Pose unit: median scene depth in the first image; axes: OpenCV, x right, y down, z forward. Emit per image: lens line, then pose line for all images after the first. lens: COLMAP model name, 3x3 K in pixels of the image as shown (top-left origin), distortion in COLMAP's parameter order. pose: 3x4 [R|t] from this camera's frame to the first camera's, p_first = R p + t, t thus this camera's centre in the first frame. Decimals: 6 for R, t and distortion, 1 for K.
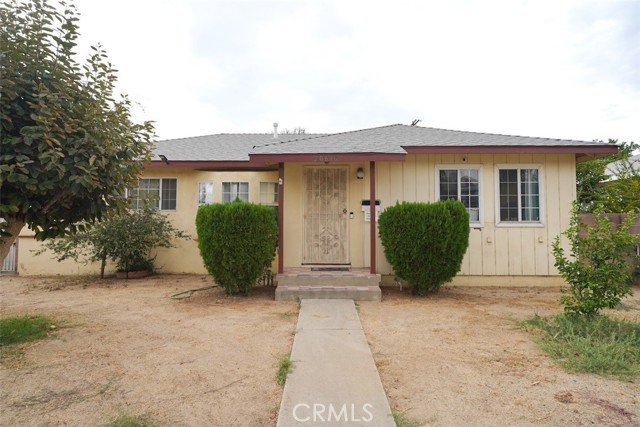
lens RADIAL K [[363.4, 0, 320.0], [0, 363.4, 213.5], [0, 0, 1]] dist [-0.000882, -0.000016]
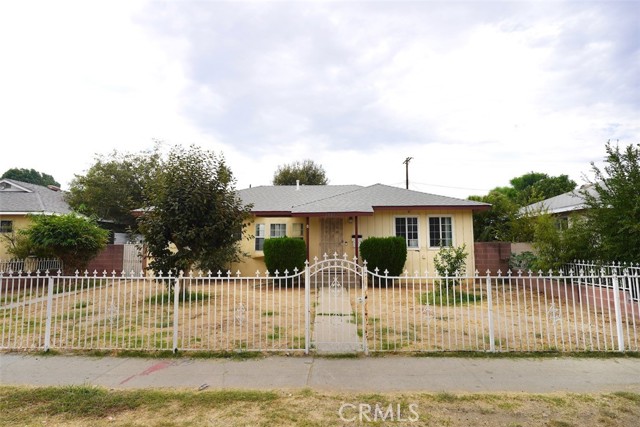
lens RADIAL K [[363.4, 0, 320.0], [0, 363.4, 213.5], [0, 0, 1]] dist [-0.000882, -0.000016]
pose [[0.999985, -0.000956, 0.005381, -0.048344], [0.001300, 0.997928, -0.064328, -0.026821], [-0.005308, 0.064334, 0.997914, -0.771122]]
